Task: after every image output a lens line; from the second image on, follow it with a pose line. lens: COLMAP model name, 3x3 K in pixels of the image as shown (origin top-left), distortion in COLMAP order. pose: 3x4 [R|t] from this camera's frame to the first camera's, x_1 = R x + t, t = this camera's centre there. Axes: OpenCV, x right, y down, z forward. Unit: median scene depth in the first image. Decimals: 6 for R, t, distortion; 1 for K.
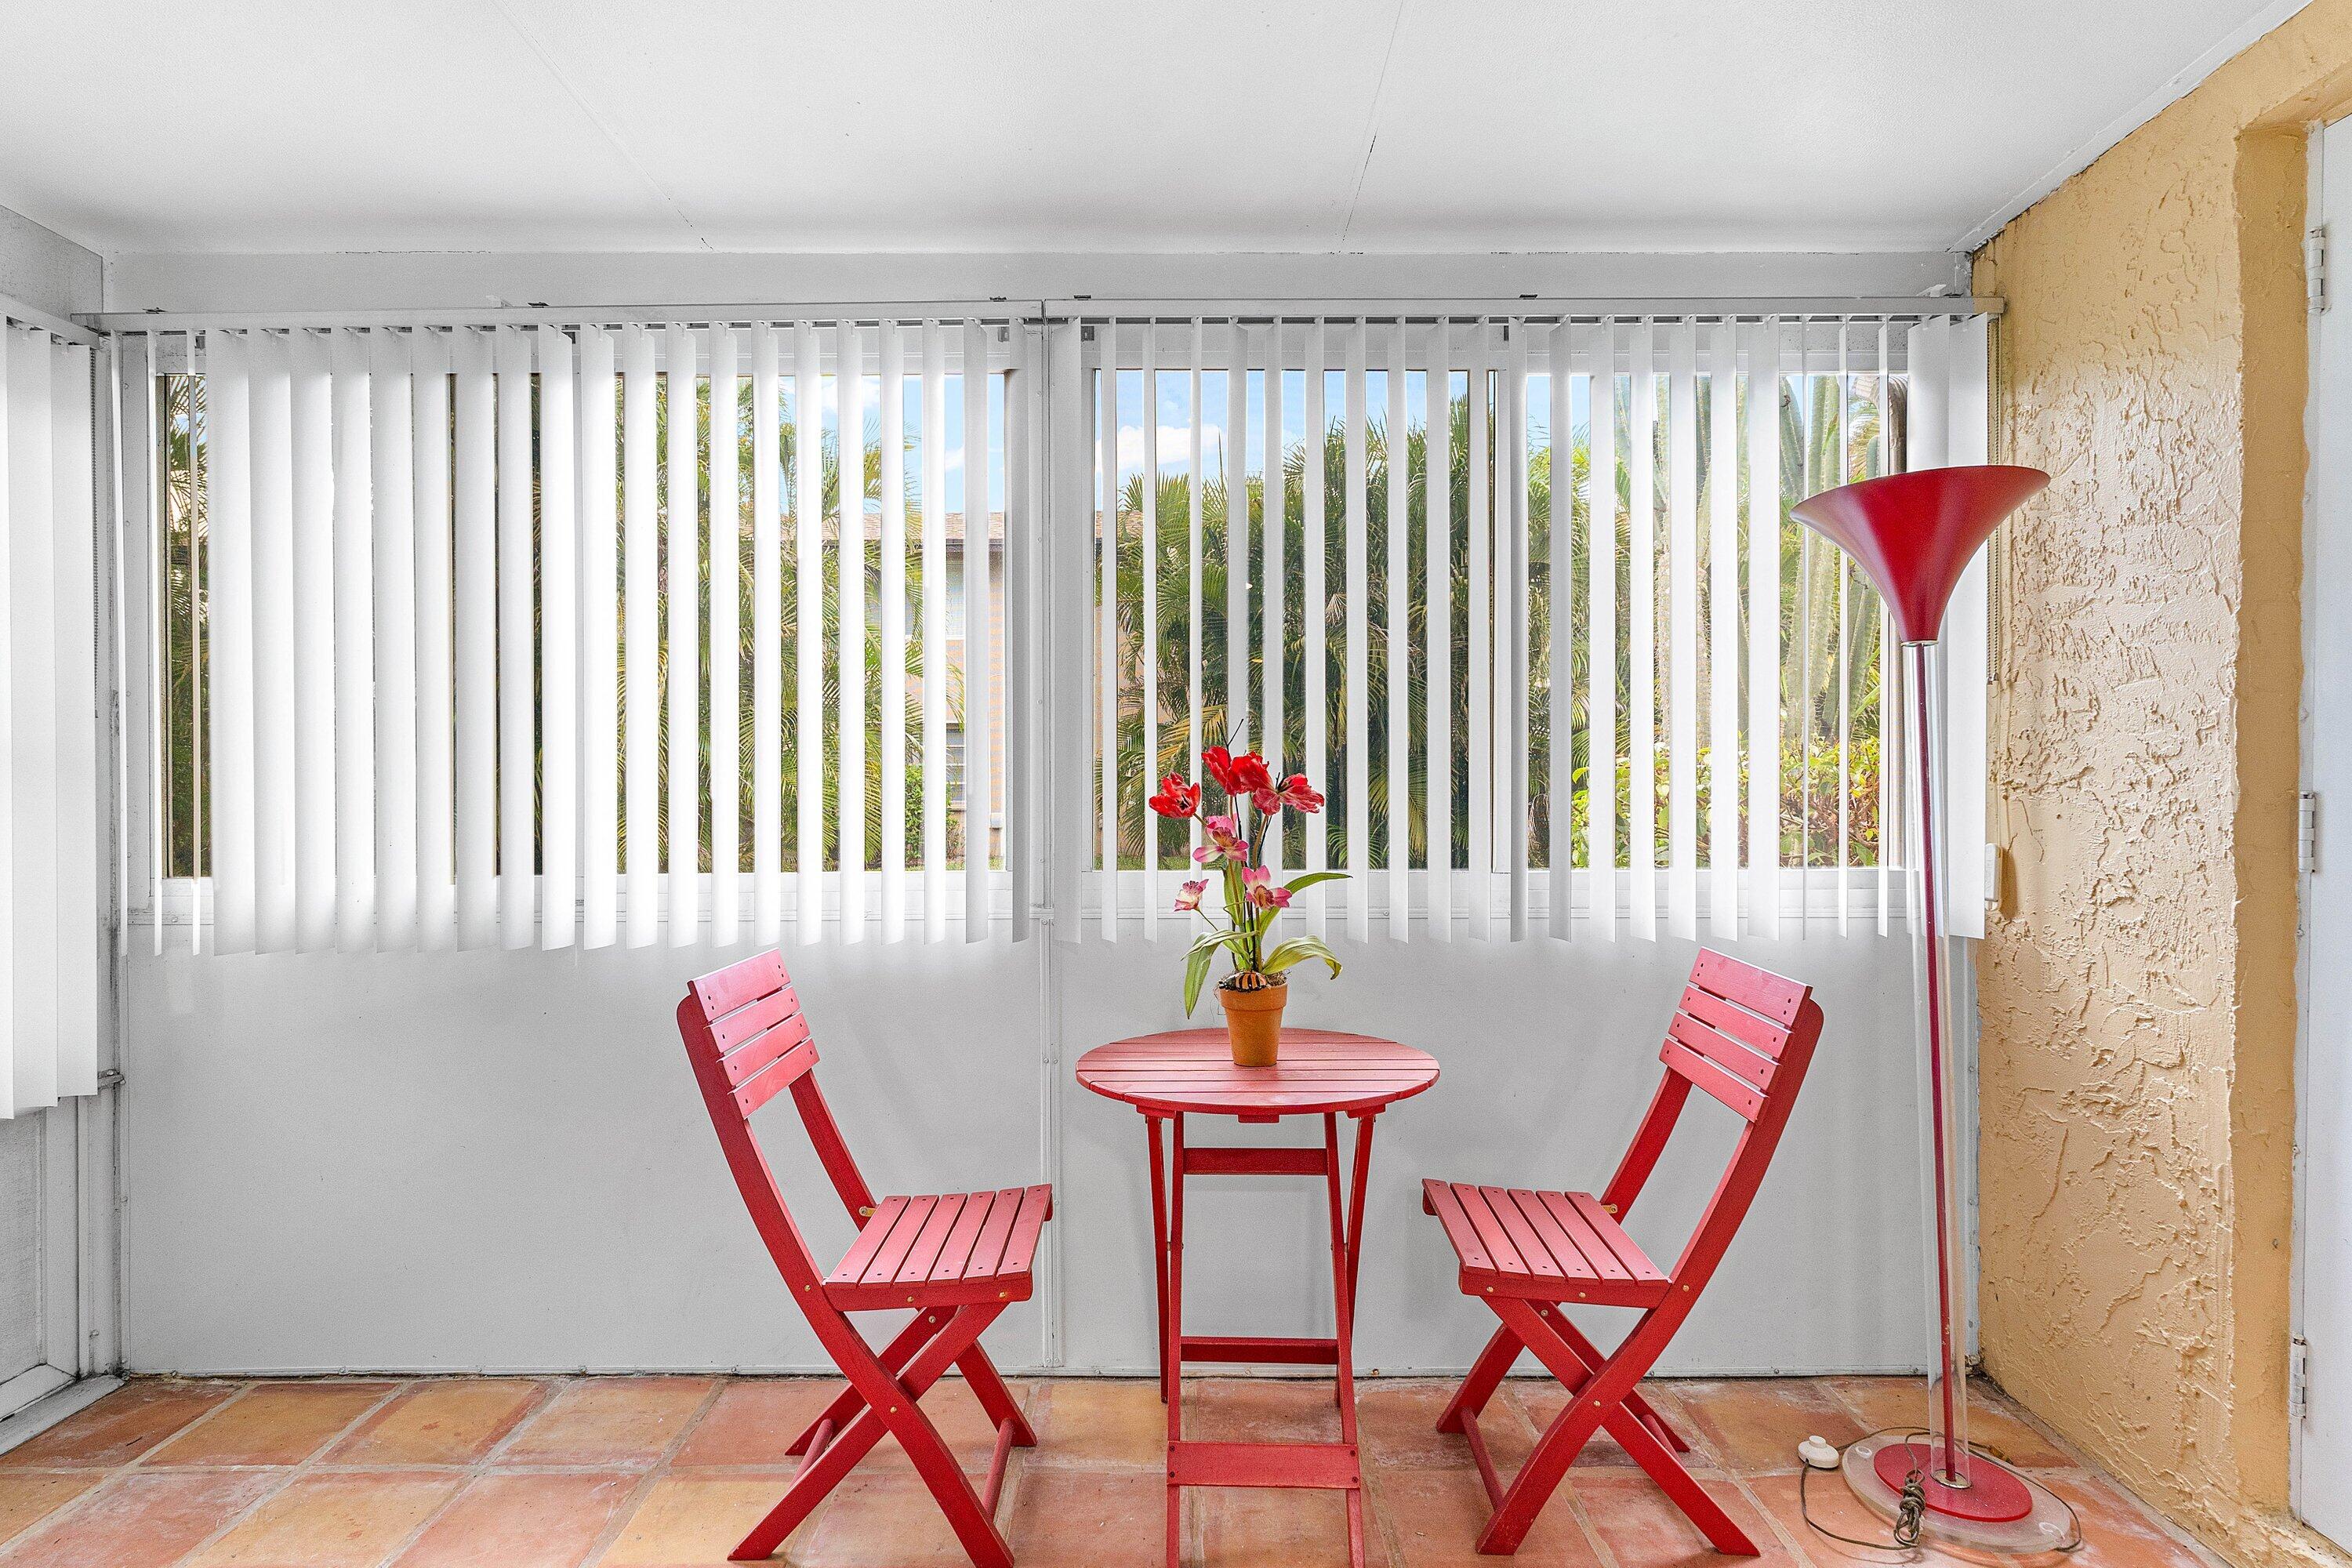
lens RADIAL K [[1125.0, 0, 1180.7], [0, 1125.0, 754.2], [0, 0, 1]] dist [0.003776, 0.000060]
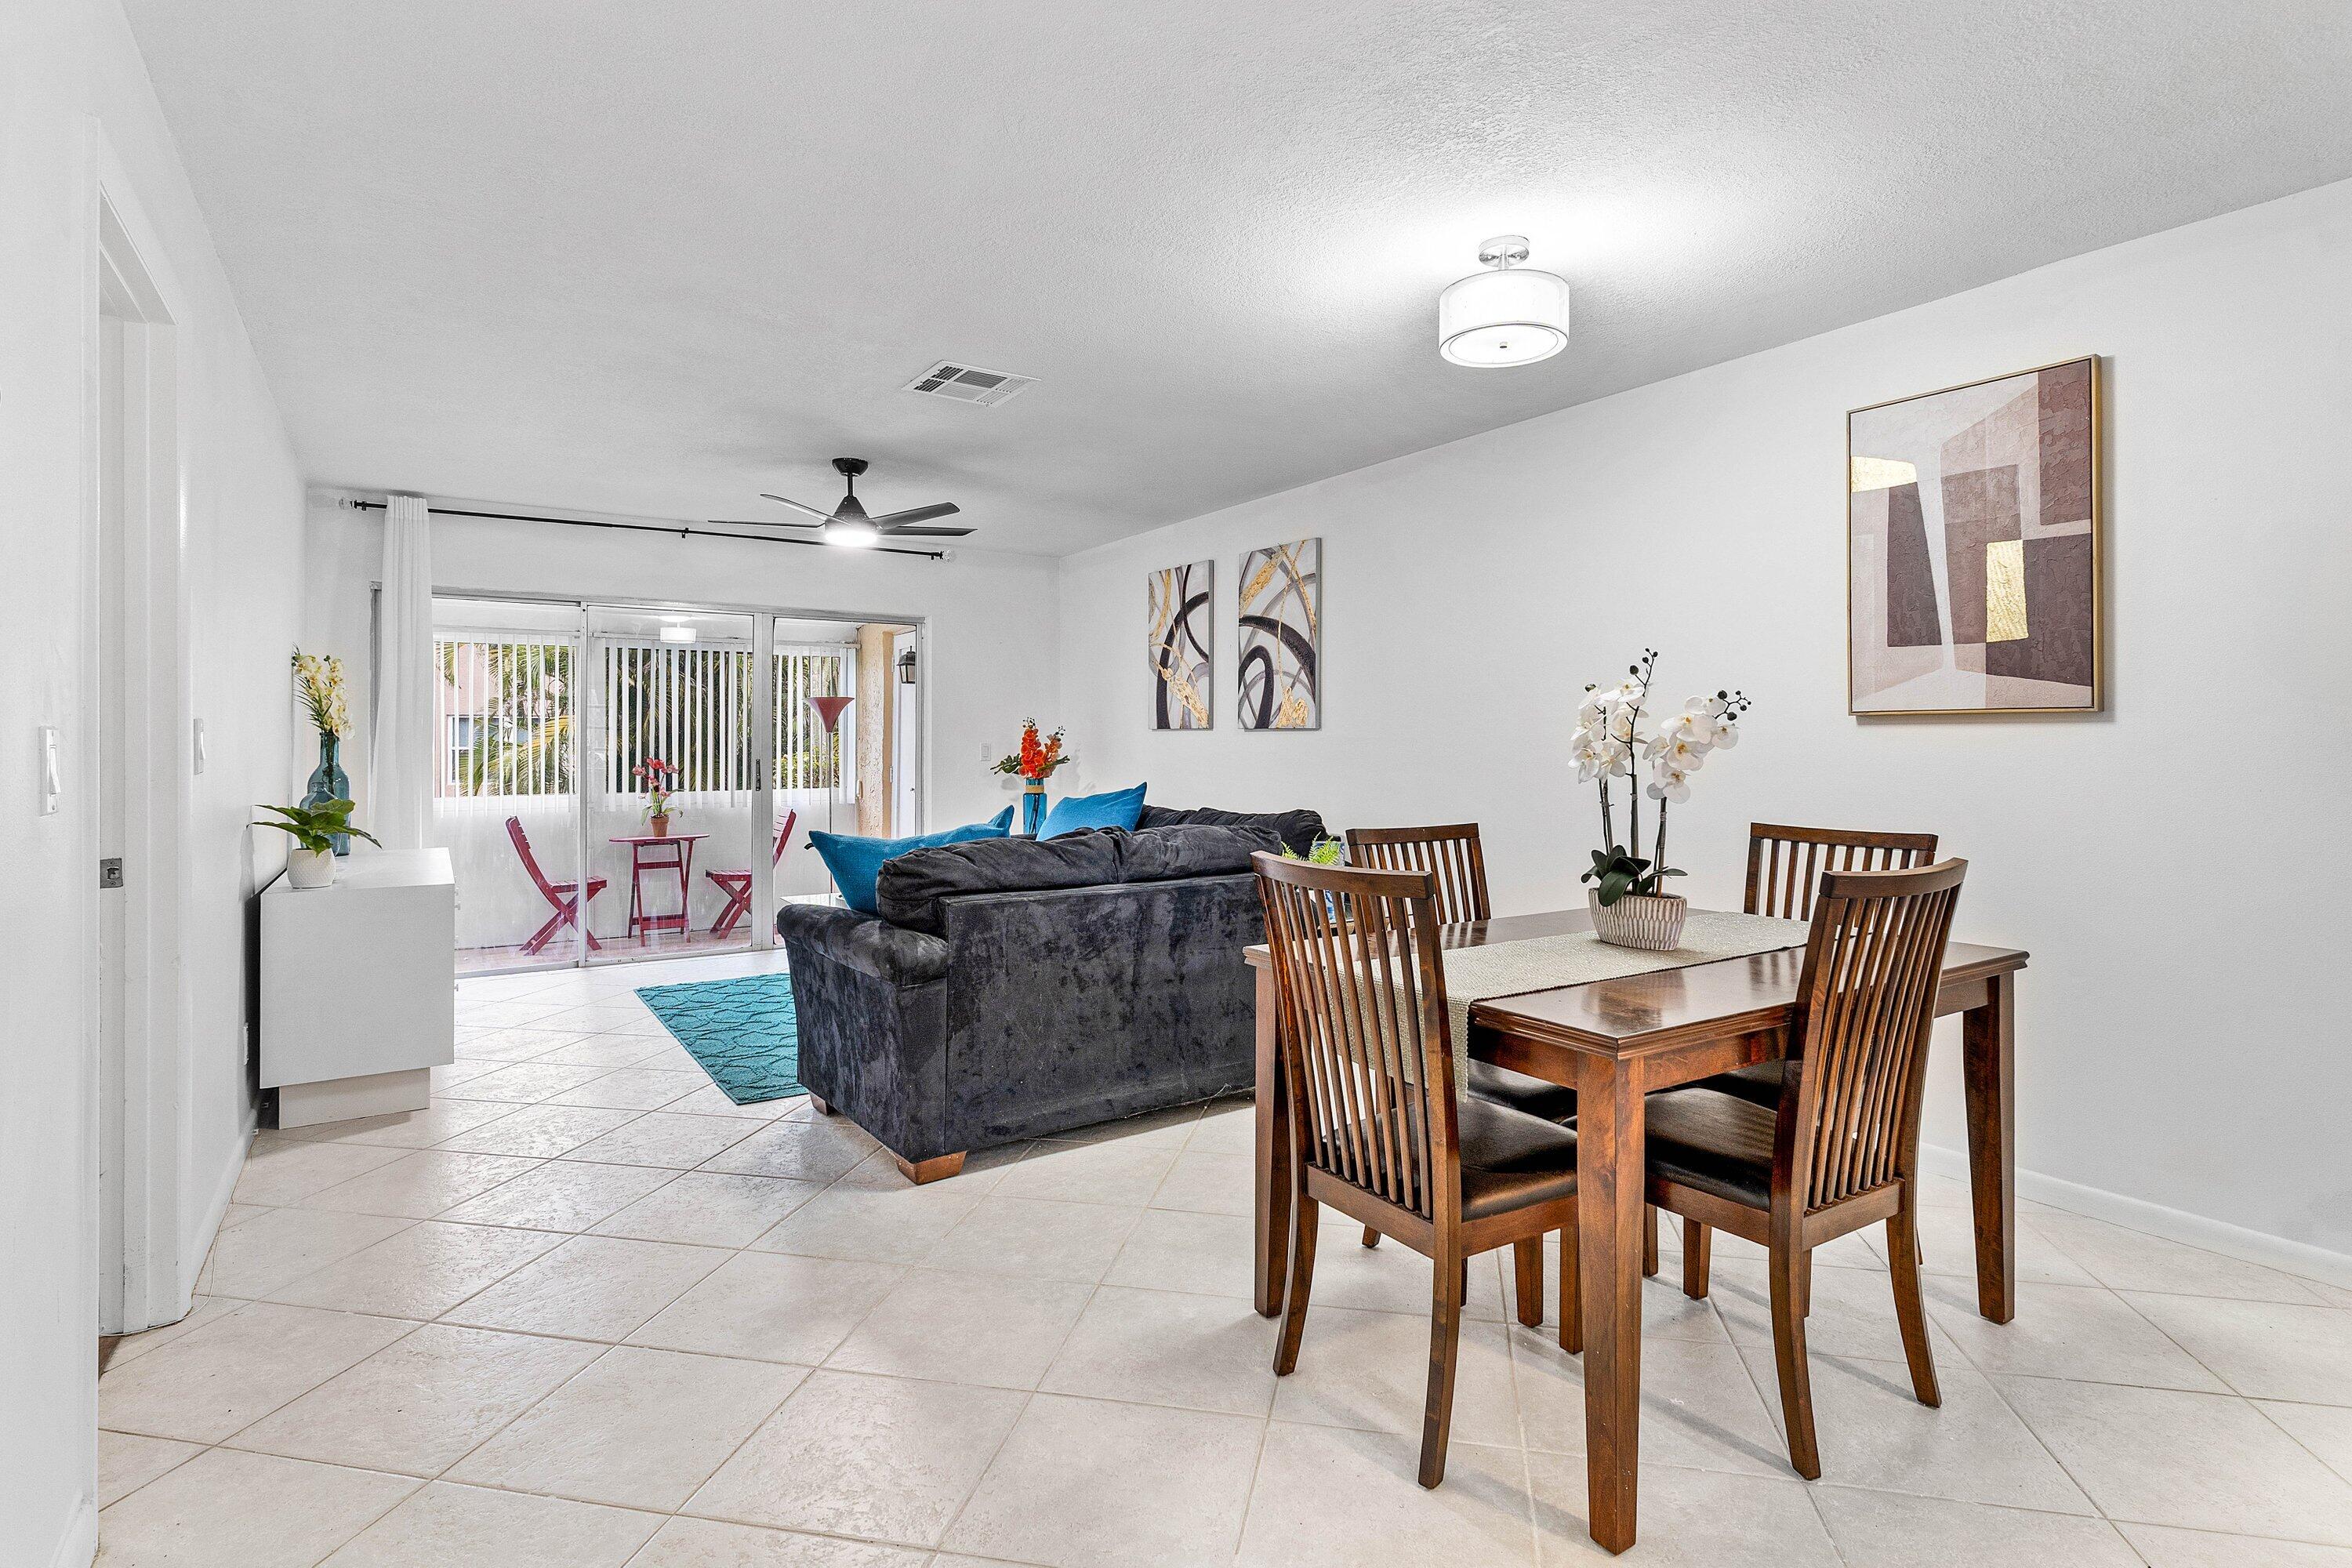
lens RADIAL K [[1150.2, 0, 1195.0], [0, 1150.2, 738.7], [0, 0, 1]] dist [0.005373, 0.001093]
pose [[0.823453, 0.000229, 0.567385, -0.633241], [0.005893, 0.999943, -0.008956, -0.022191], [-0.567354, 0.010719, 0.823404, -3.156928]]
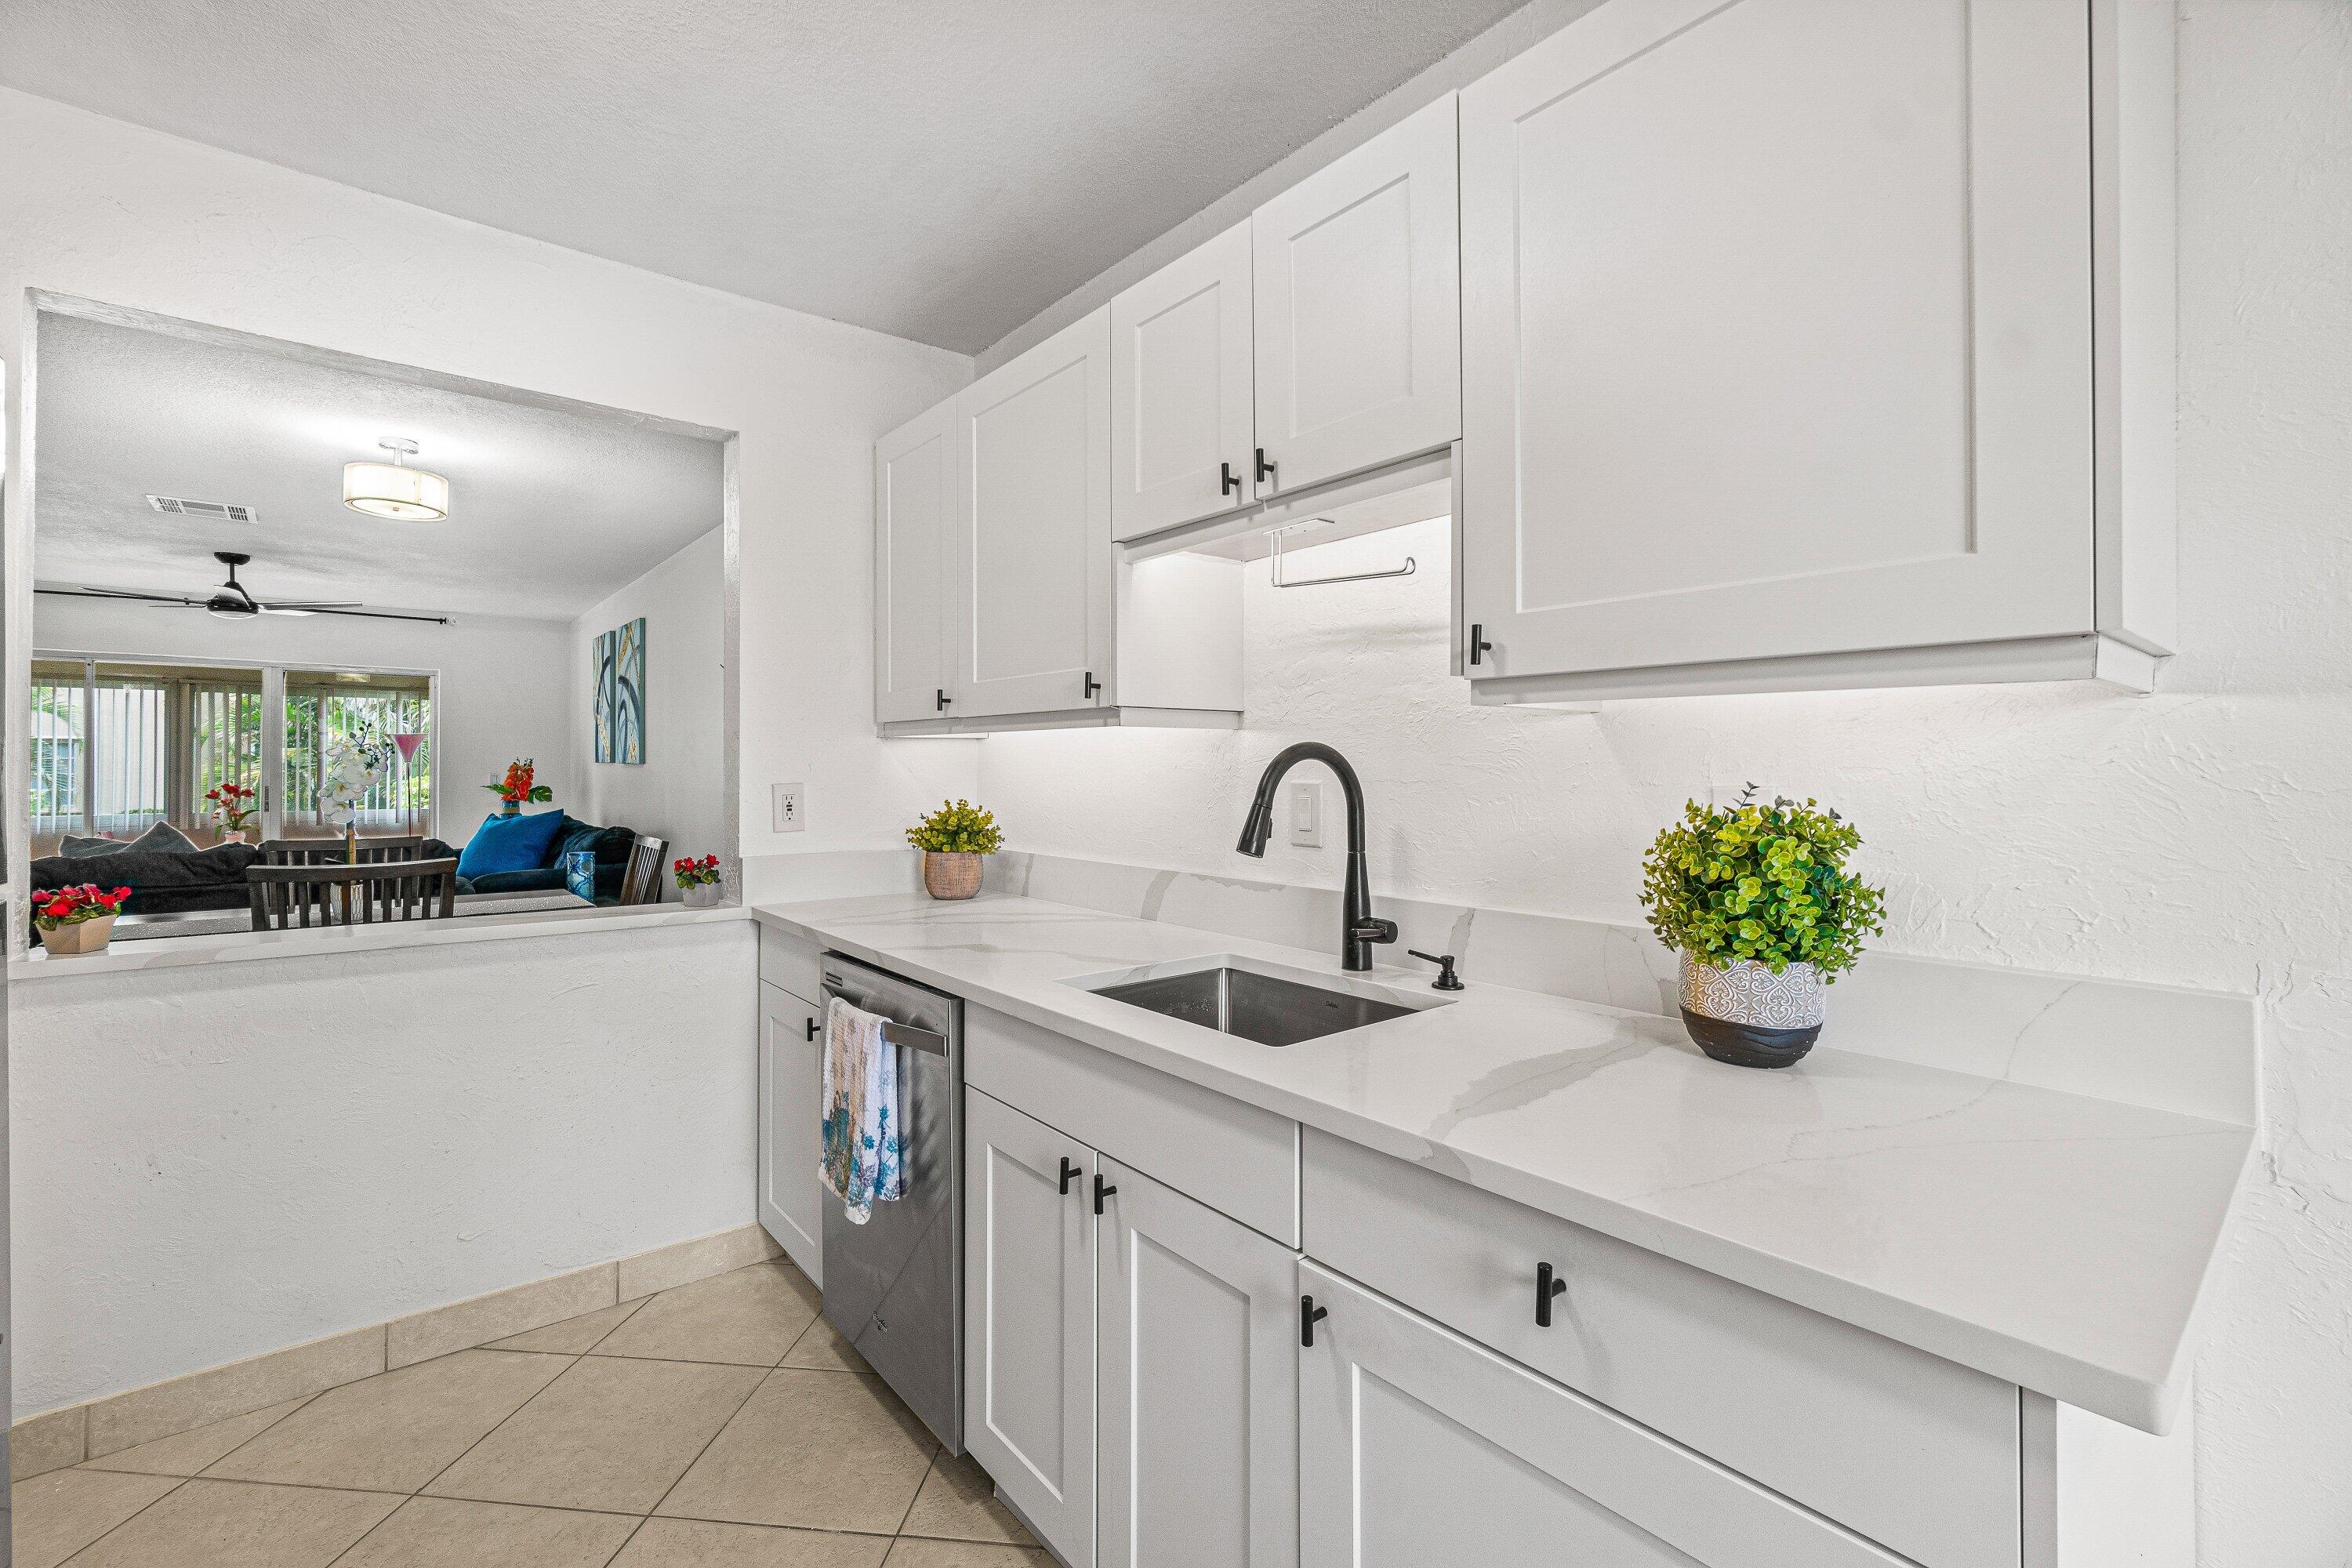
lens RADIAL K [[1005.8, 0, 1167.4], [0, 1005.8, 755.6], [0, 0, 1]] dist [-0.005745, 0.000996]
pose [[0.774873, 0.008394, 0.632061, 0.372883], [0.003980, 0.999827, -0.018157, -0.032585], [-0.632104, 0.016585, 0.774706, -4.375405]]
